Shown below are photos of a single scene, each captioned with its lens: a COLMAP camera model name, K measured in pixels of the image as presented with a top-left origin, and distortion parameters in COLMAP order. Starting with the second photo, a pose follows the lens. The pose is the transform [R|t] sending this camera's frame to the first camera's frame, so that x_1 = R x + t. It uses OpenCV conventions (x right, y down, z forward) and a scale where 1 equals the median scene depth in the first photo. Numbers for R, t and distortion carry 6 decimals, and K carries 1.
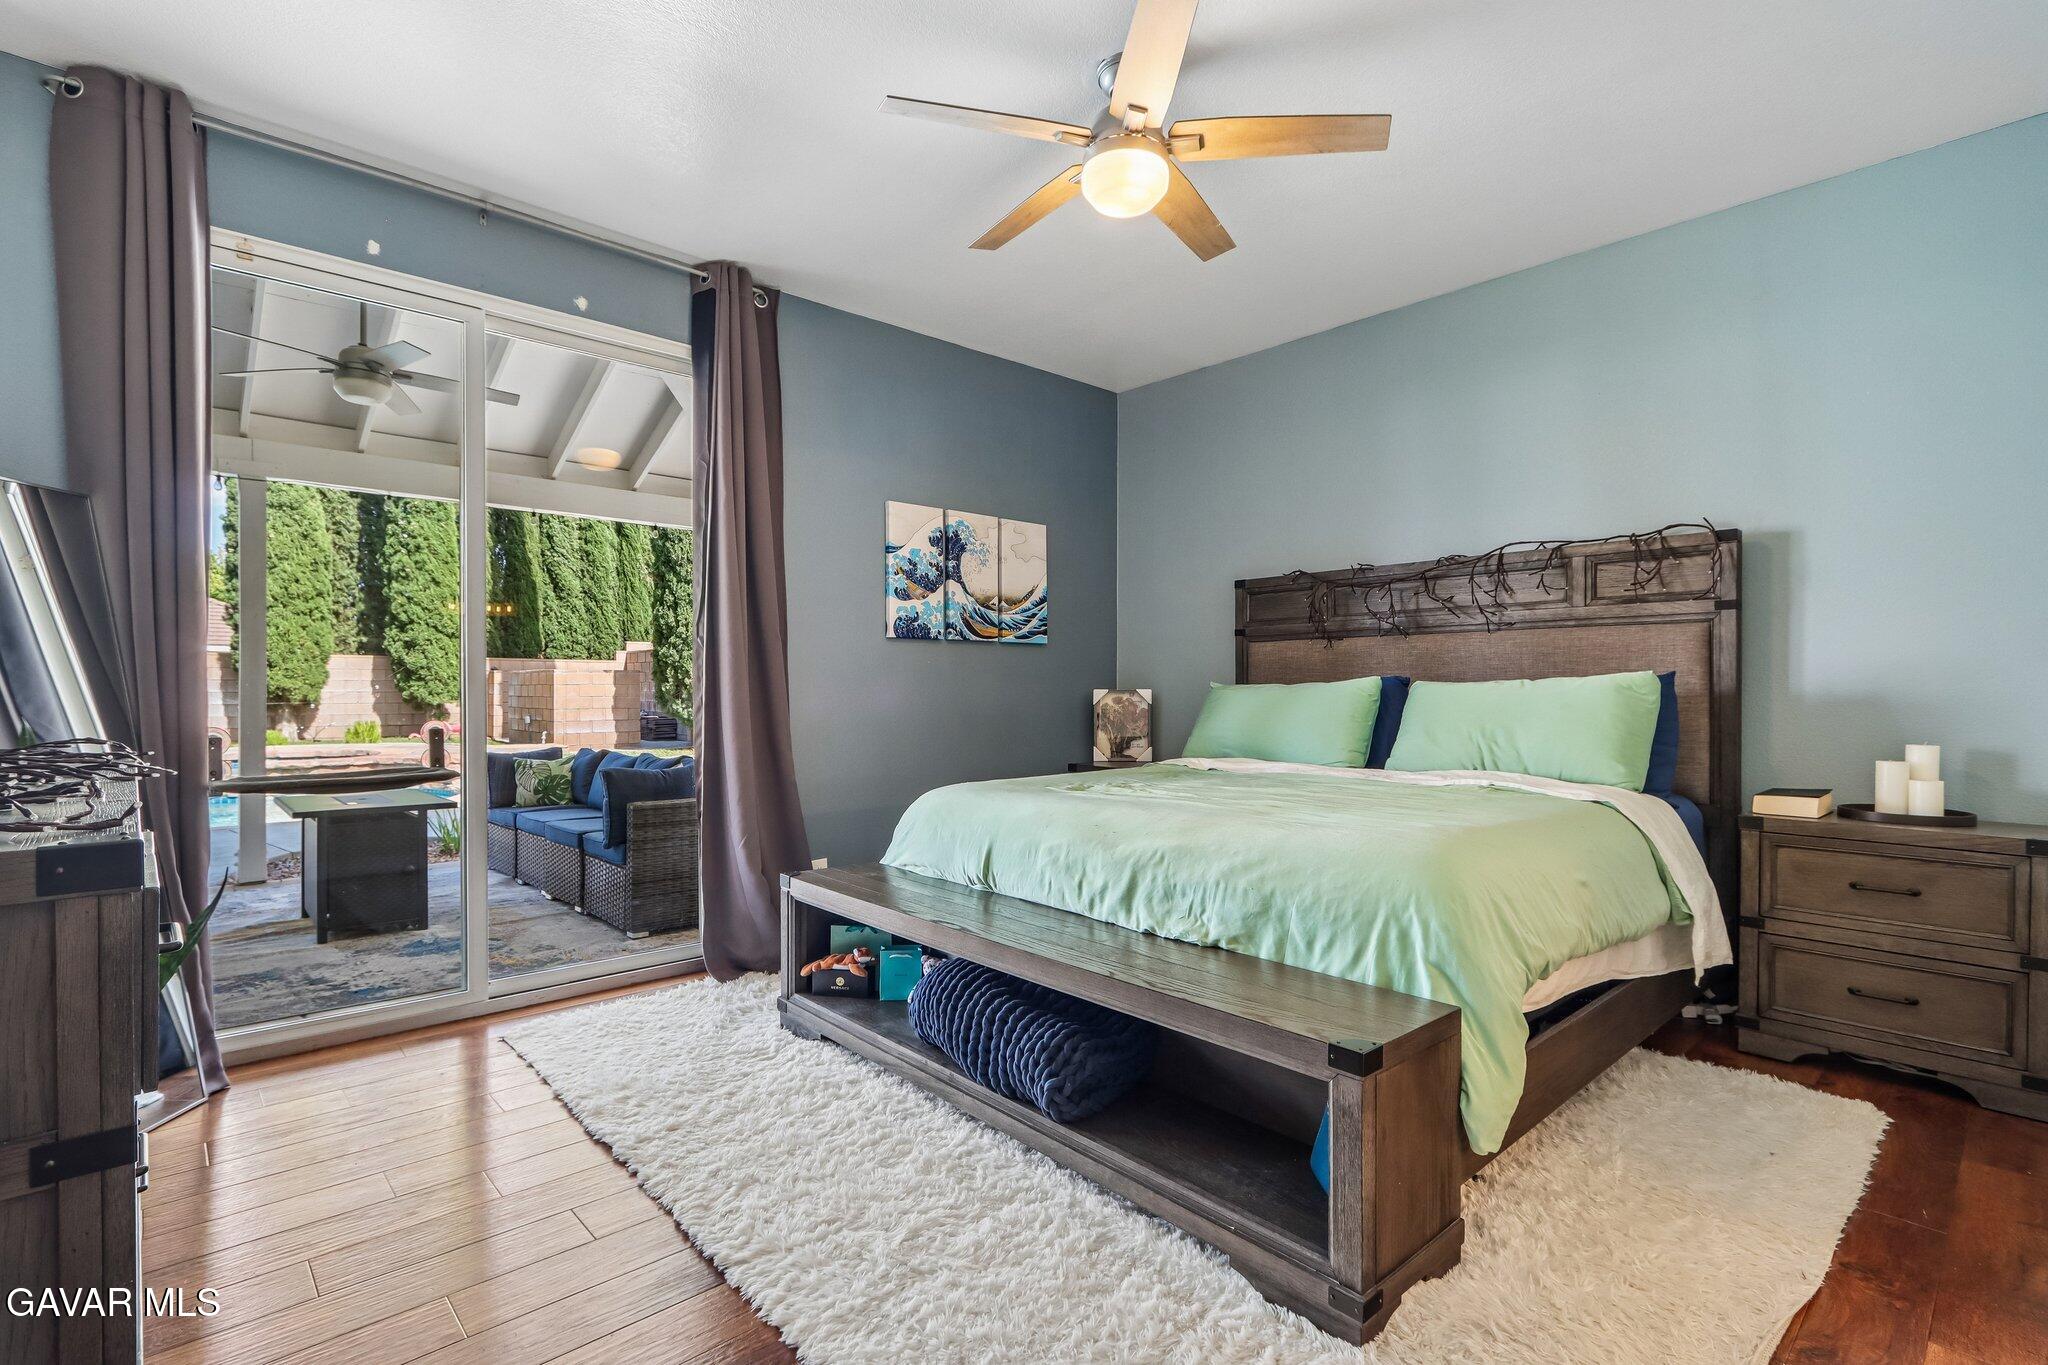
lens RADIAL K [[961.5, 0, 1009.4], [0, 961.5, 693.9], [0, 0, 1]] dist [-0.014155, 0.002131]
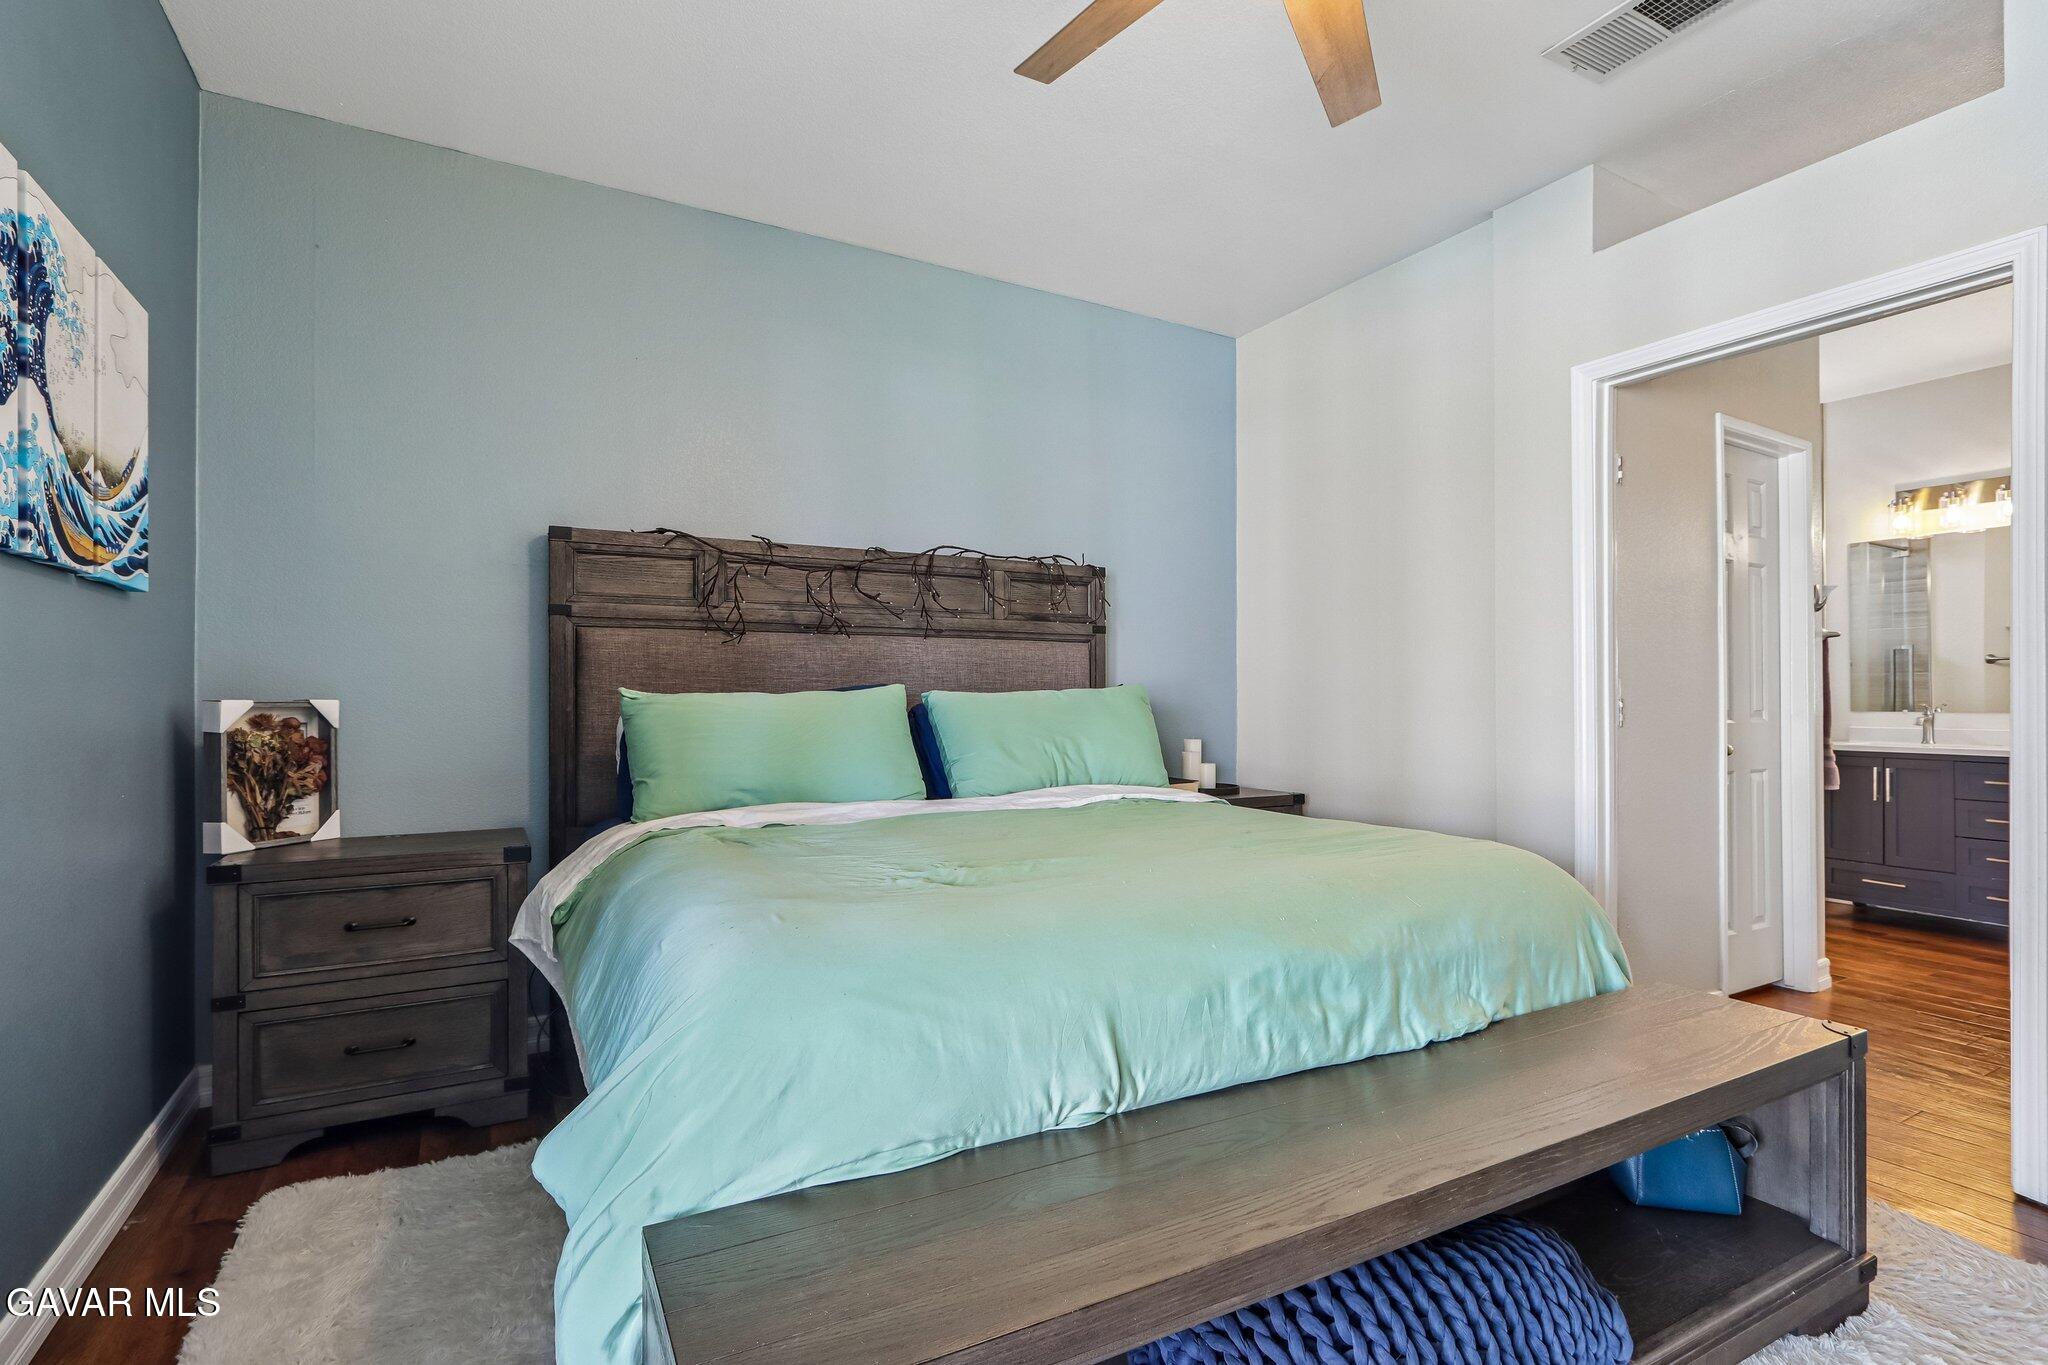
lens RADIAL K [[961.5, 0, 1009.6], [0, 961.5, 696.9], [0, 0, 1]] dist [-0.014155, 0.002131]
pose [[0.223384, 0.004702, 0.974719, -0.390383], [0.005392, 0.999967, -0.006059, -0.001962], [-0.974716, 0.006610, 0.223352, 0.733550]]
